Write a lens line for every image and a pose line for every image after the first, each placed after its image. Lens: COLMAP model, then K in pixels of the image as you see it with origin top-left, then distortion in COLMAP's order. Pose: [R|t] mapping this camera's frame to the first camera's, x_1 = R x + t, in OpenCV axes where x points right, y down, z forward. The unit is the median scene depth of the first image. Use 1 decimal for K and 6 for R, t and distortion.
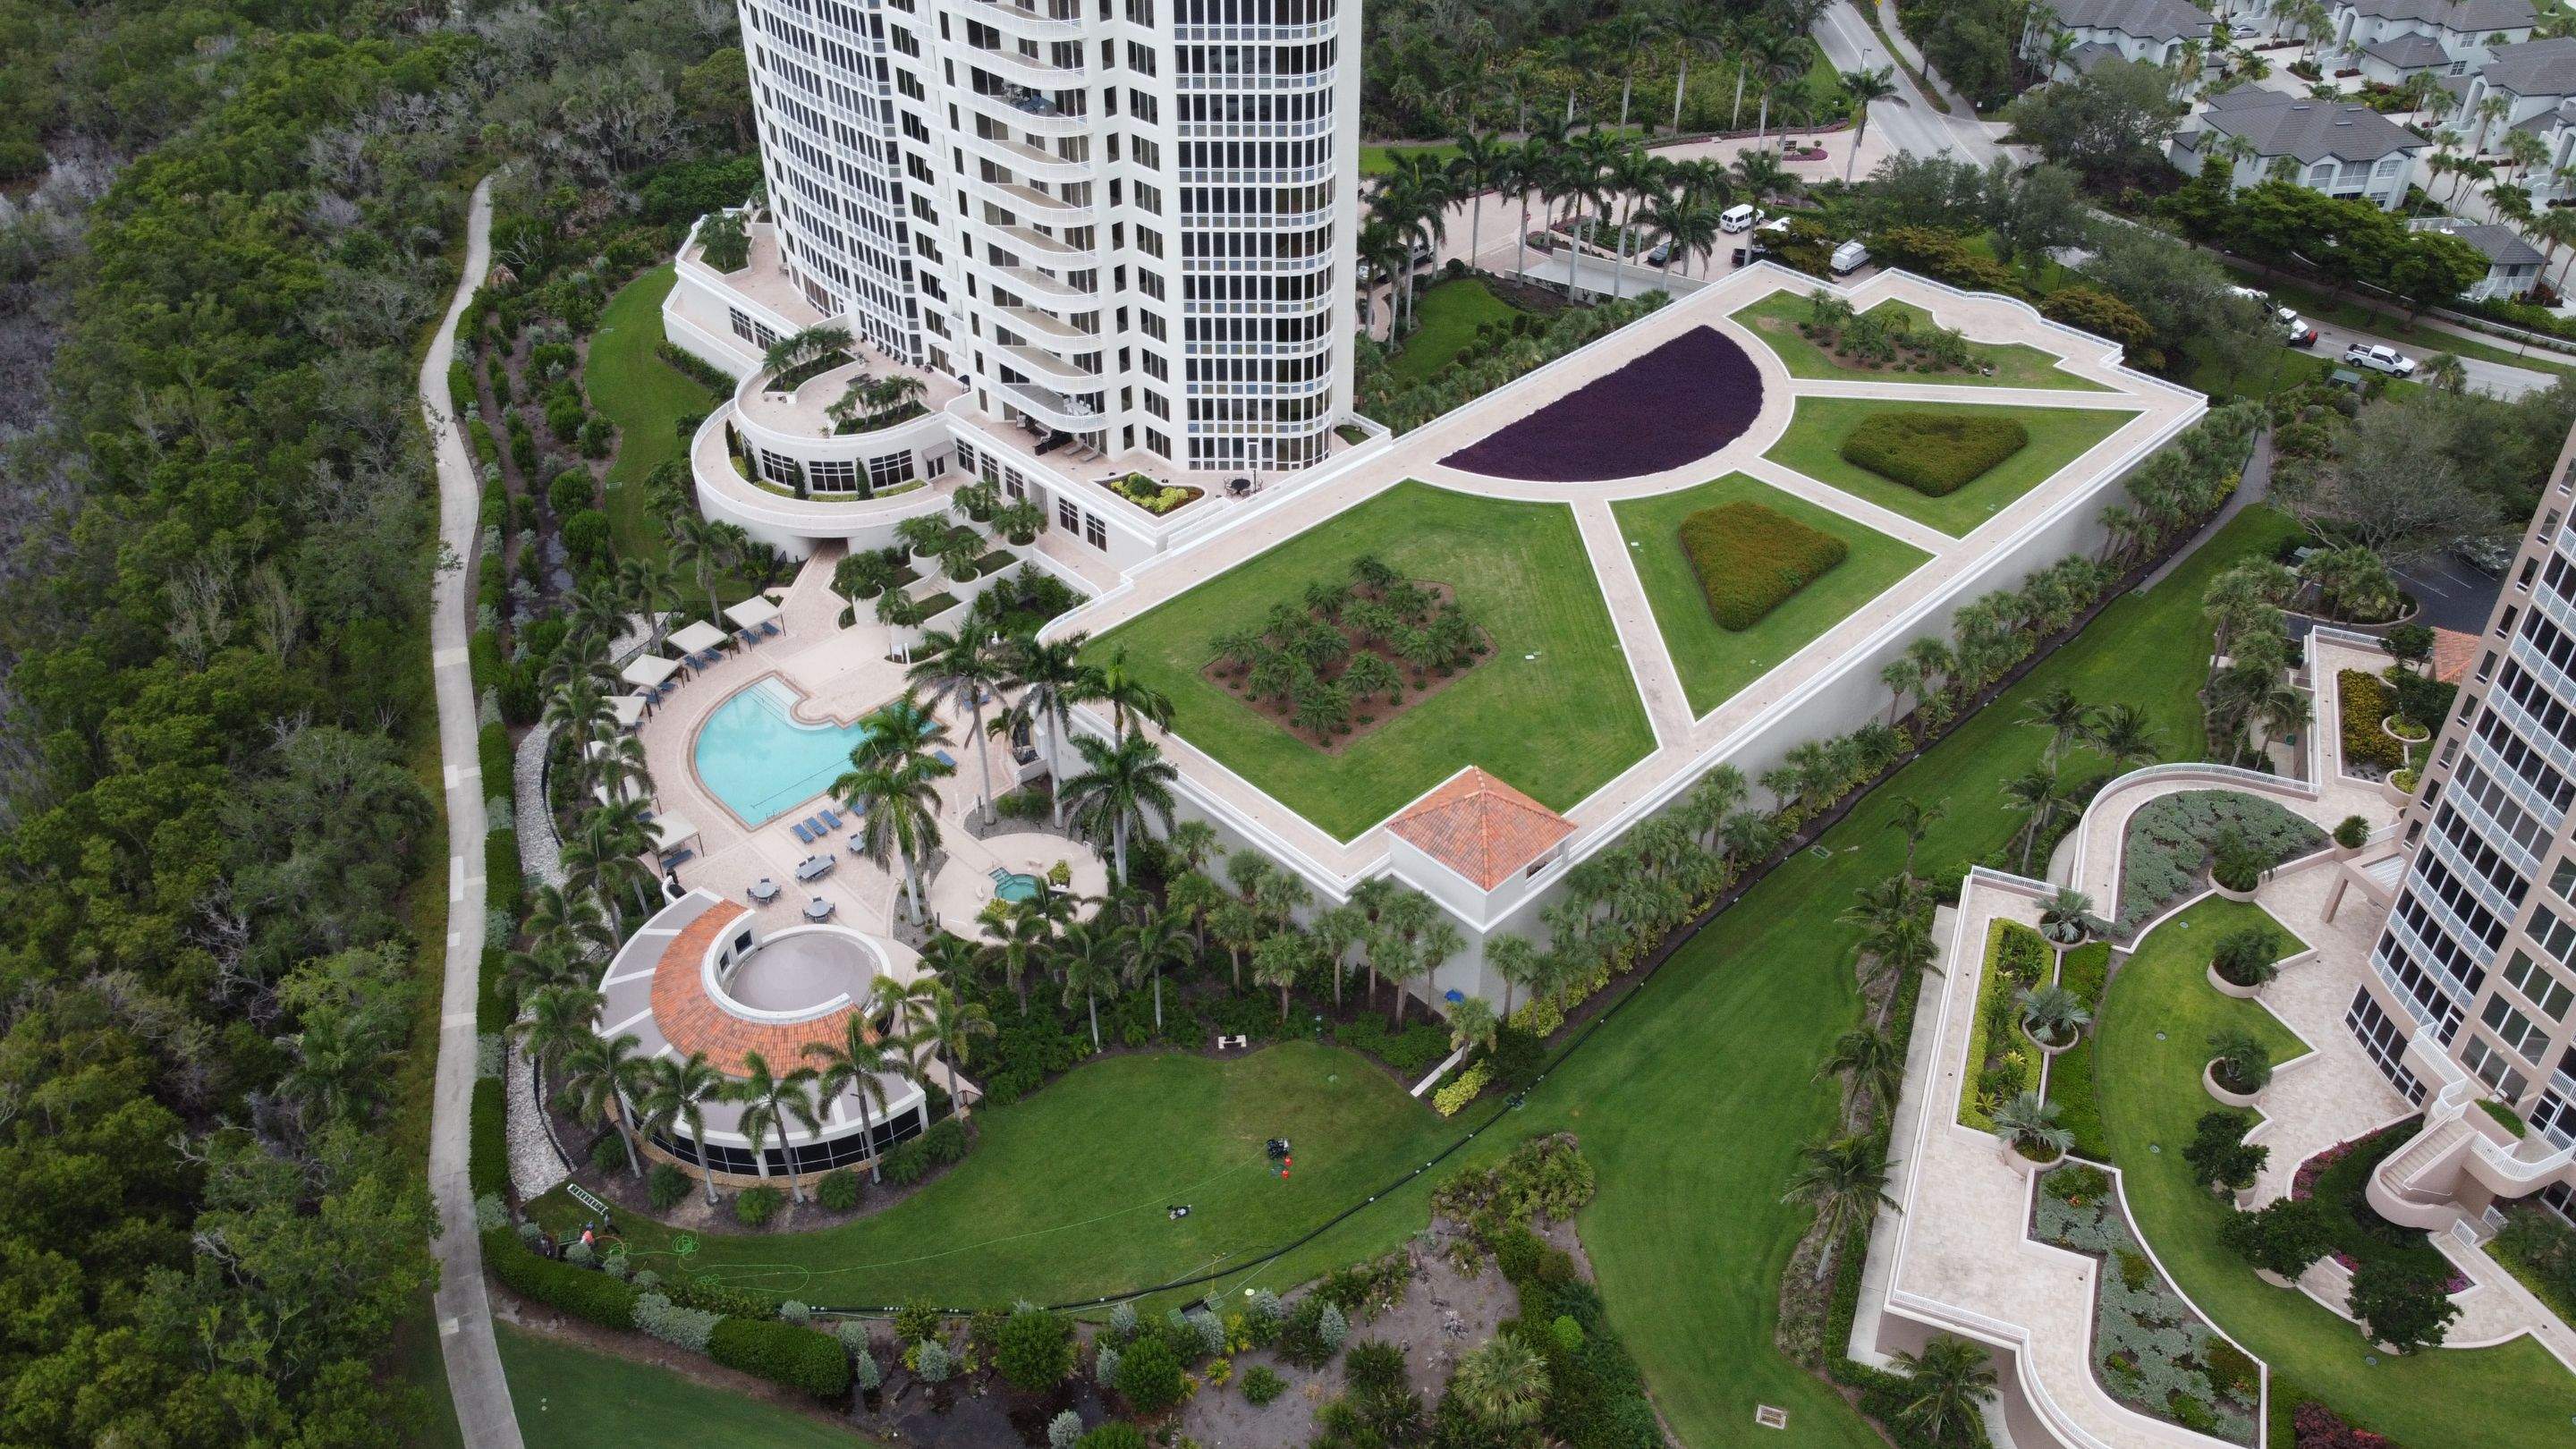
lens RADIAL K [[1966.1, 0, 1276.6], [0, 1966.1, 691.8], [0, 0, 1]] dist [-0.001433, -0.007795]
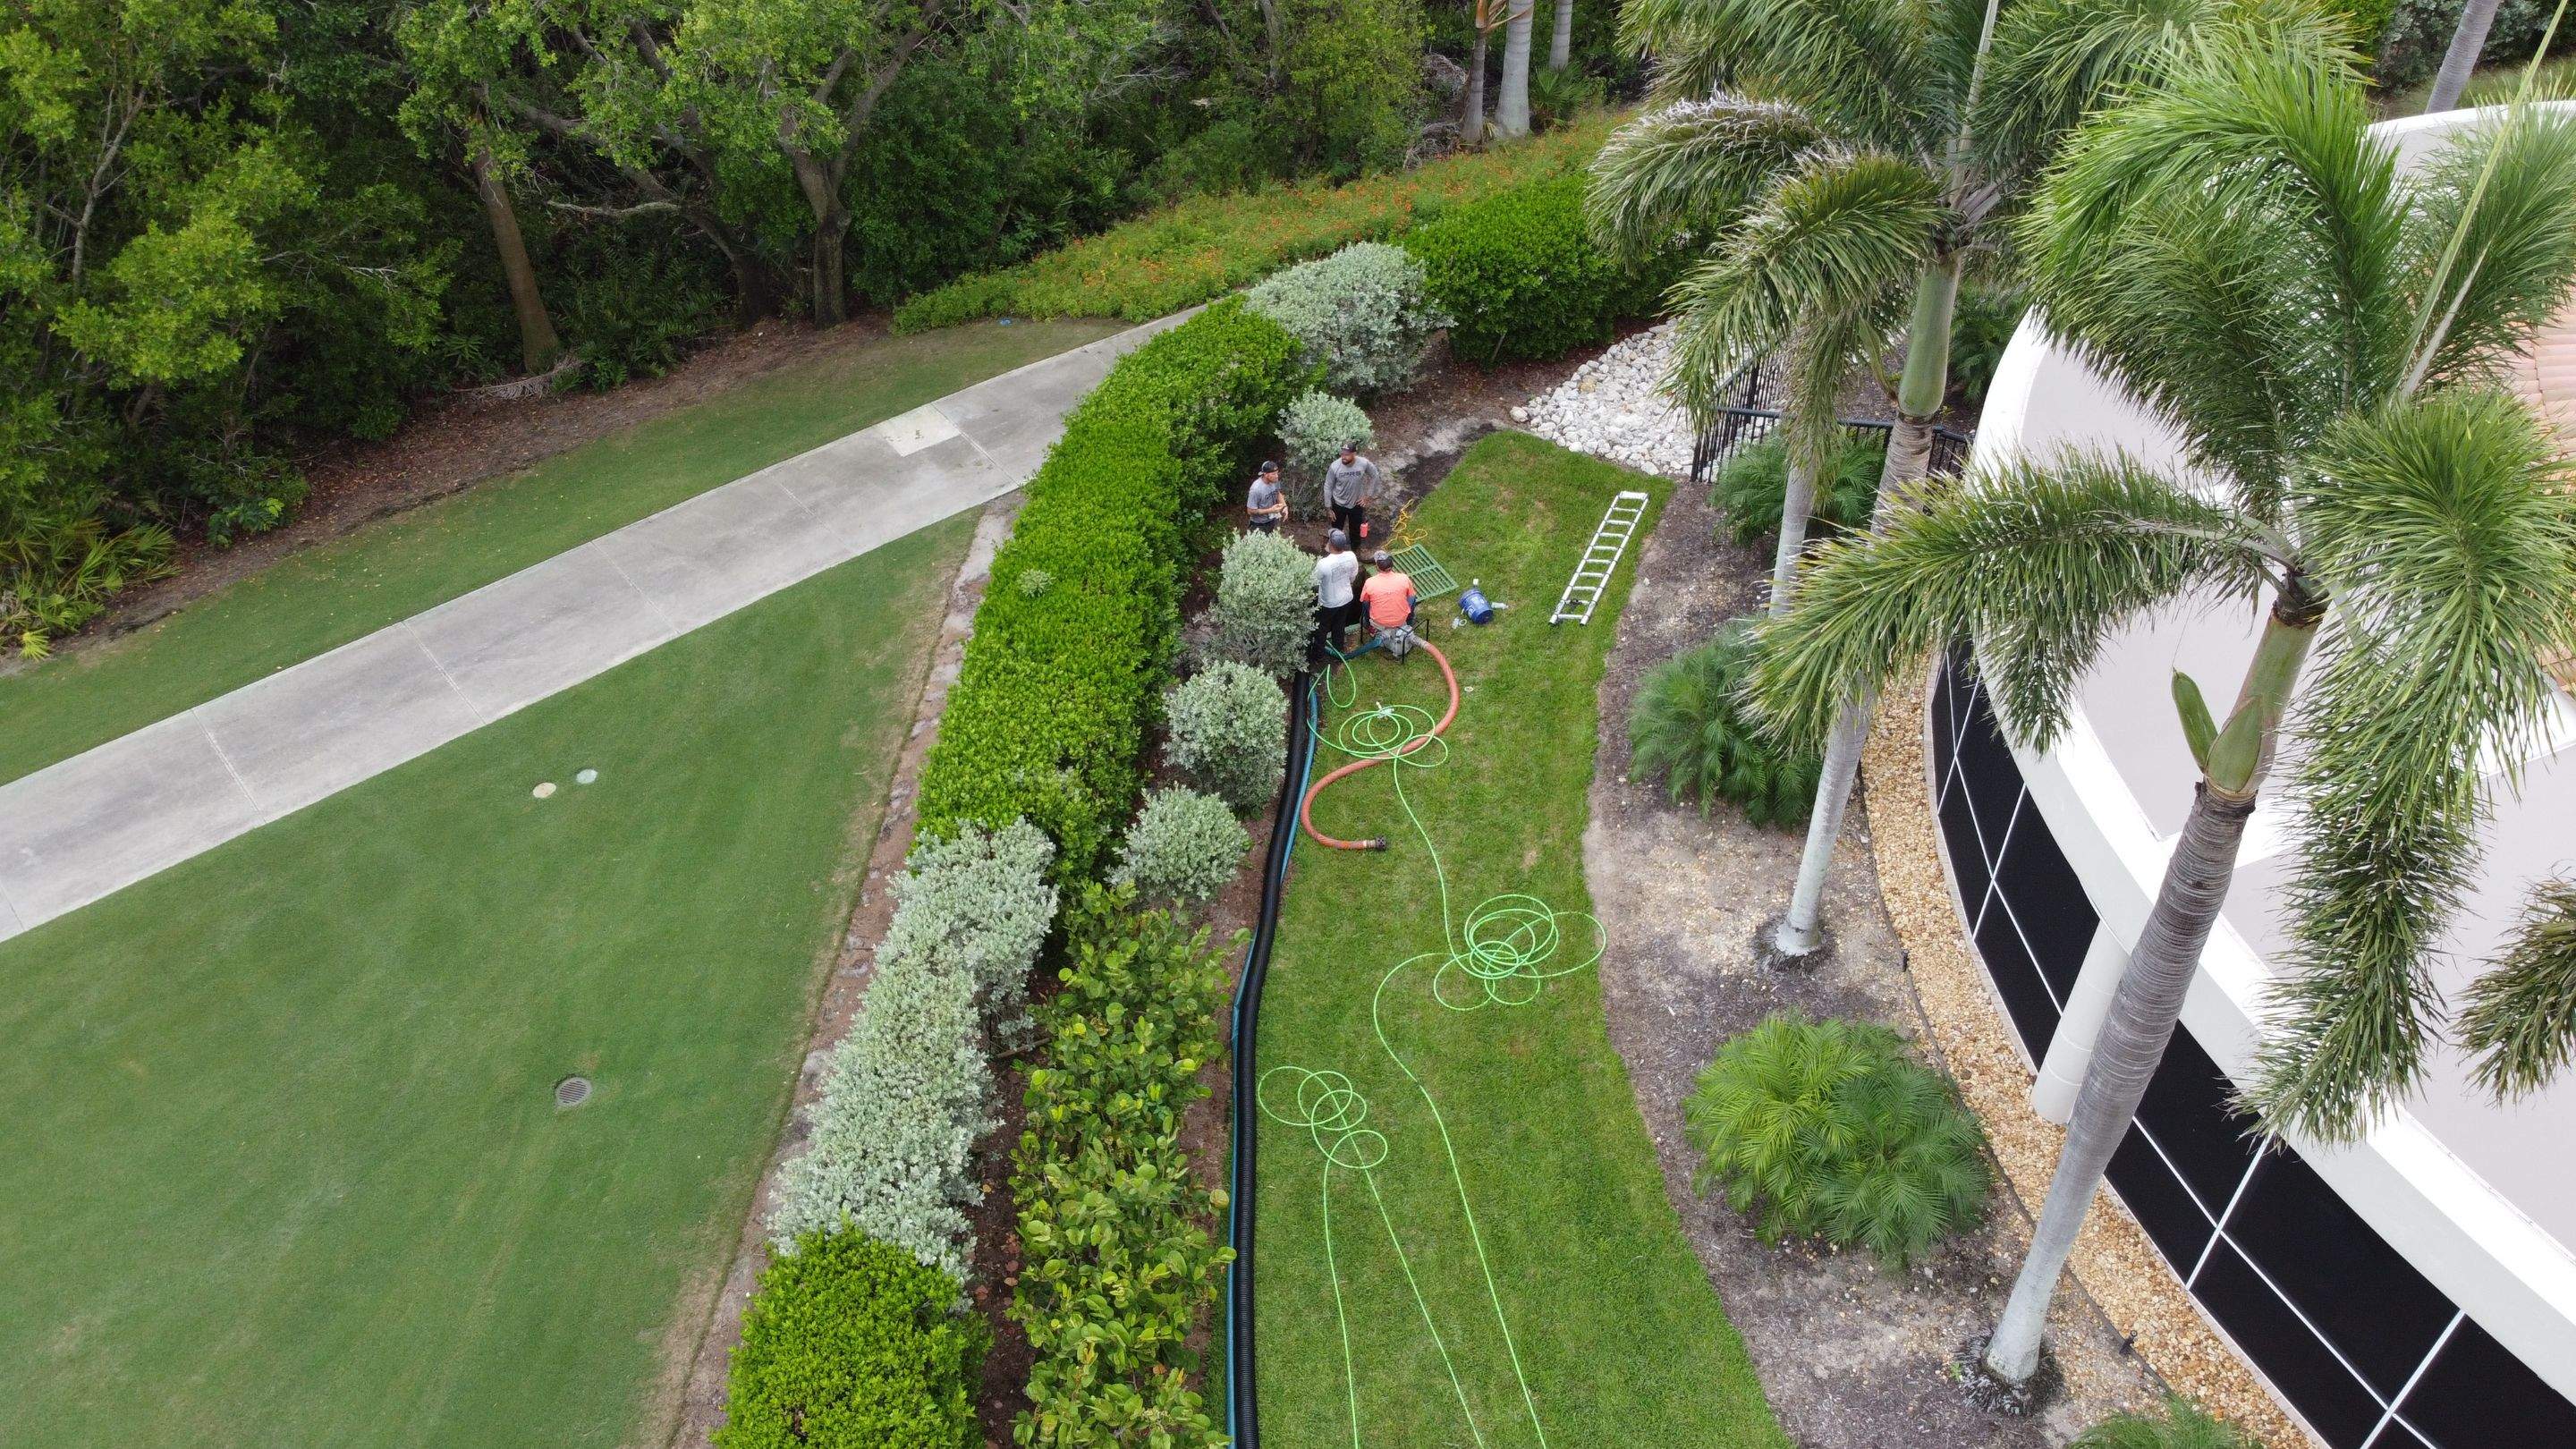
lens RADIAL K [[1957.9, 0, 1279.5], [0, 1957.9, 704.3], [0, 0, 1]] dist [-0.002901, -0.003201]
pose [[0.210431, 0.650137, -0.730097, -0.158238], [-0.566008, 0.689940, 0.451241, 0.167571], [0.797091, 0.318285, 0.513167, 0.768955]]
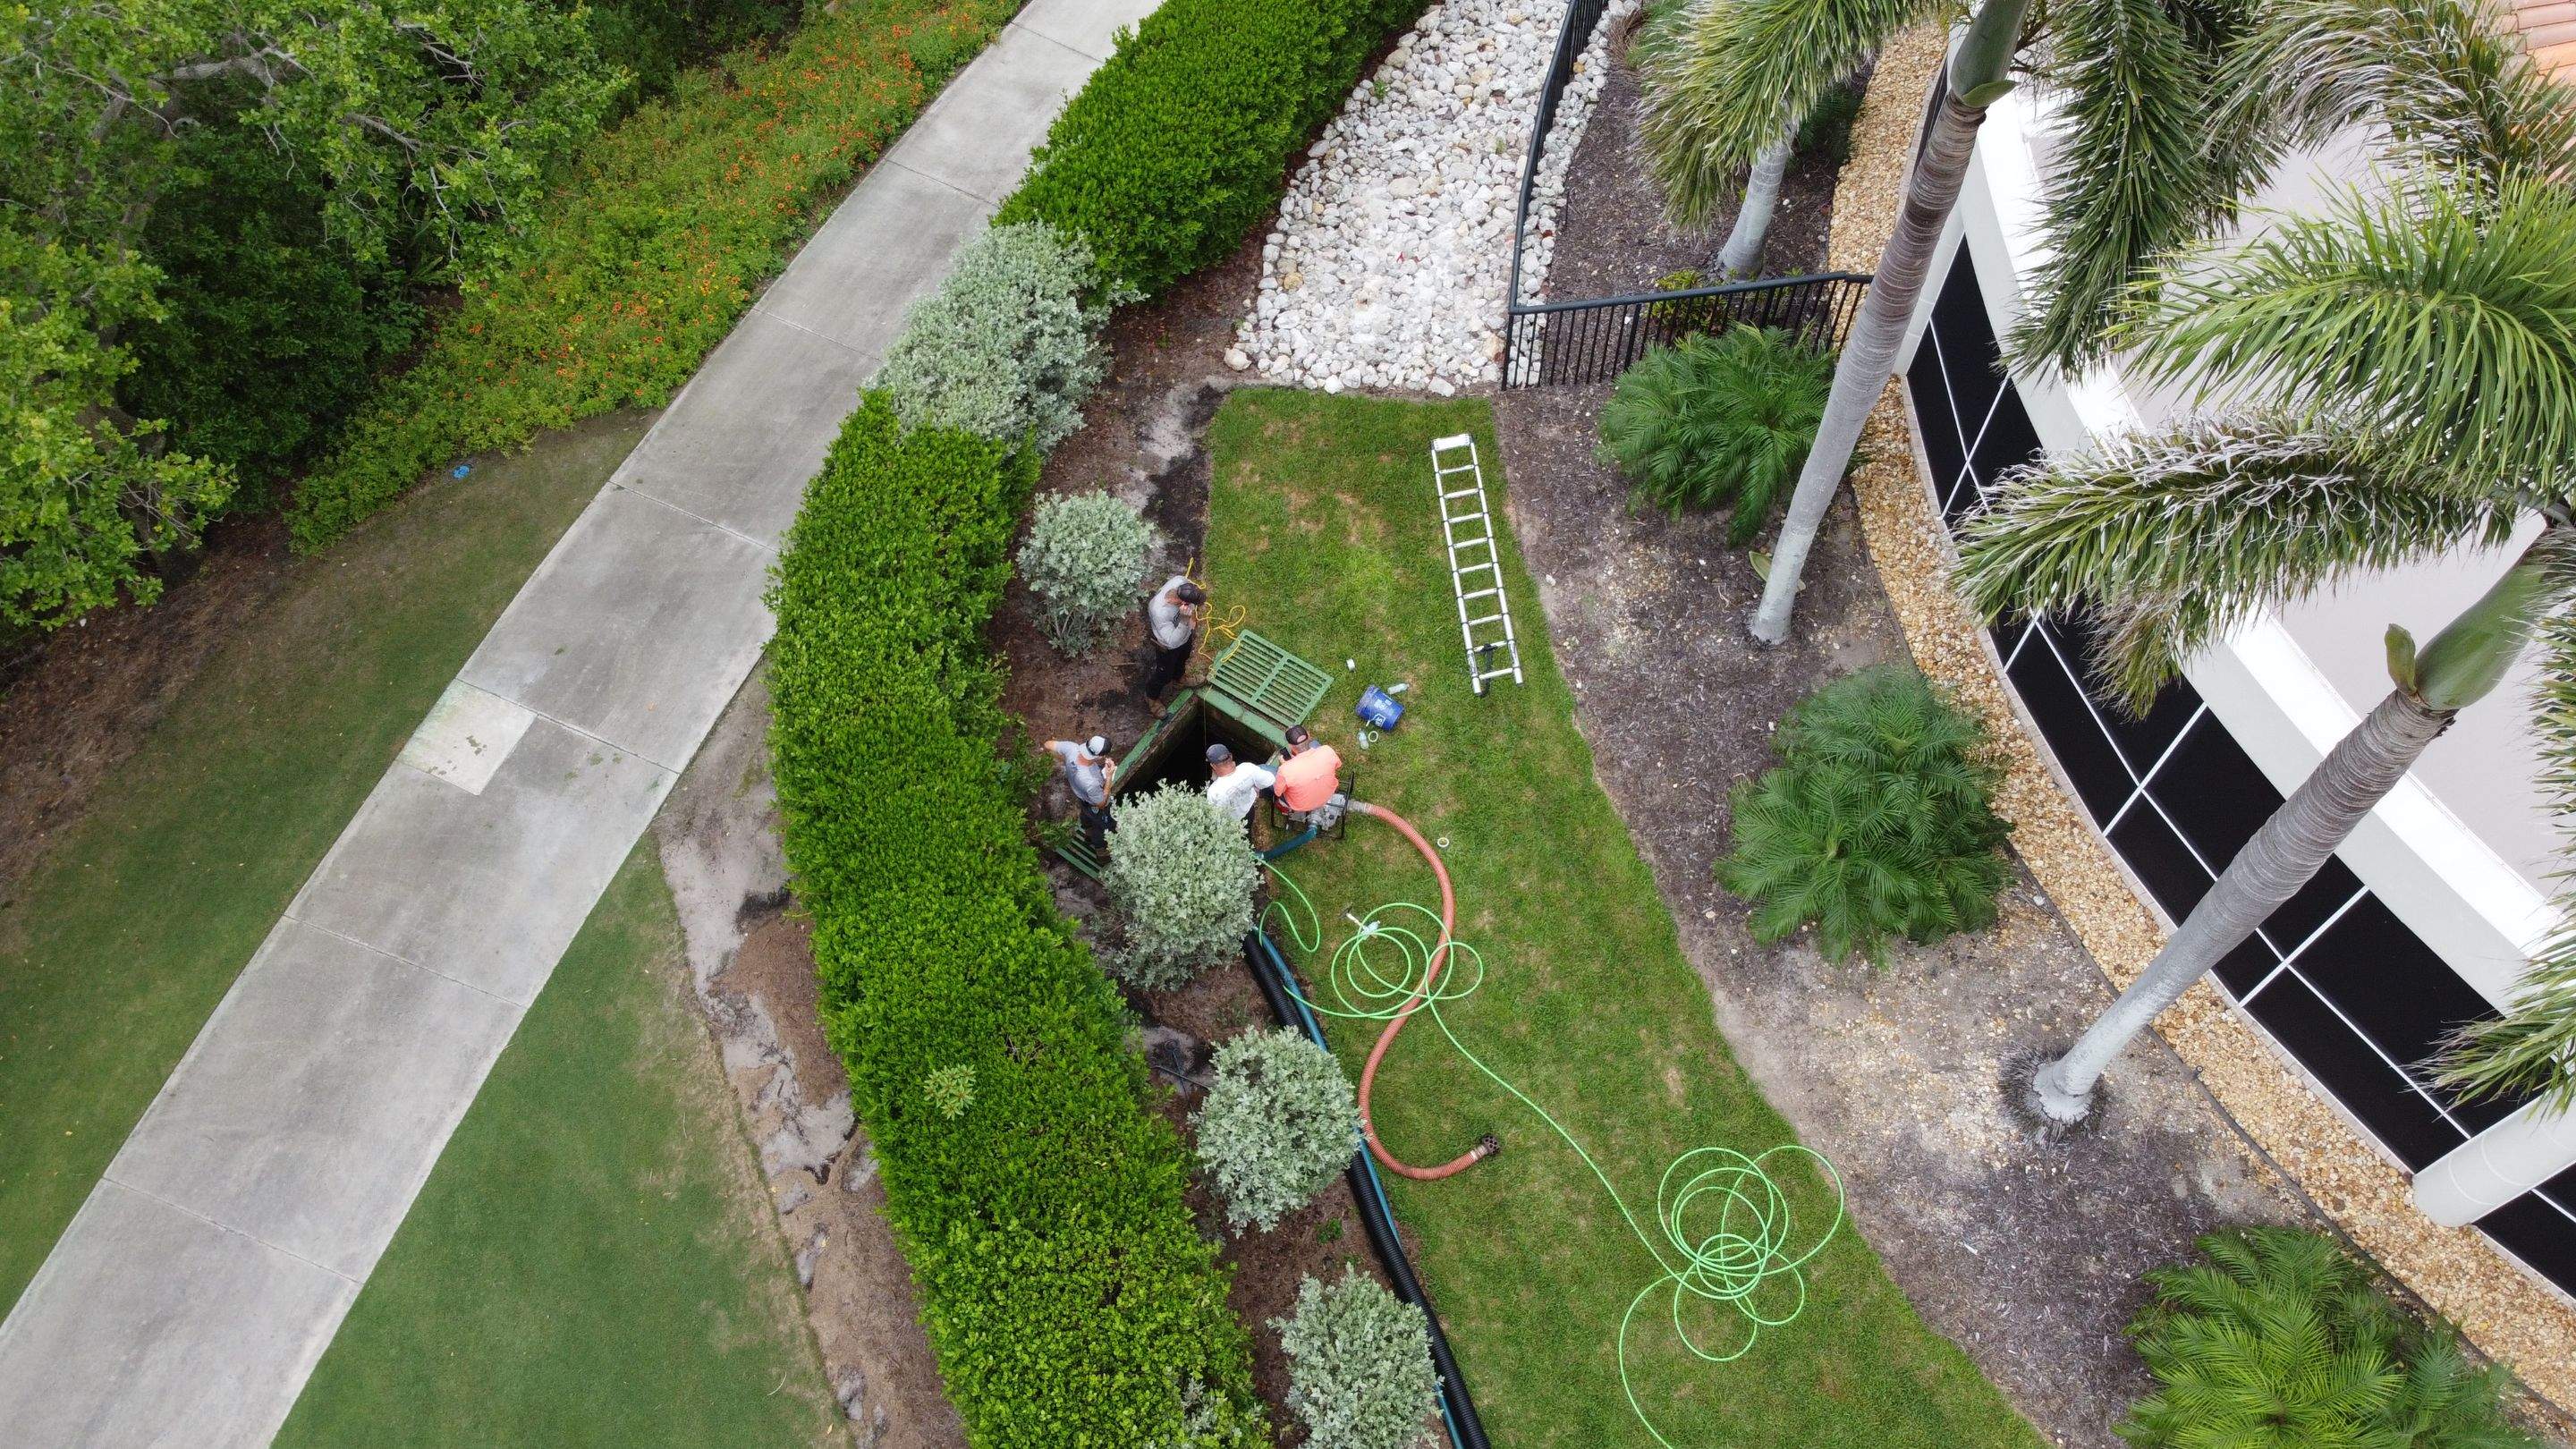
lens RADIAL K [[1957.9, 0, 1279.5], [0, 1957.9, 704.3], [0, 0, 1]] dist [-0.002901, -0.003201]
pose [[0.664722, 0.639810, -0.385730, -0.256458], [-0.435680, 0.751405, 0.495554, 0.168304], [0.606899, -0.161351, 0.778228, 0.762961]]
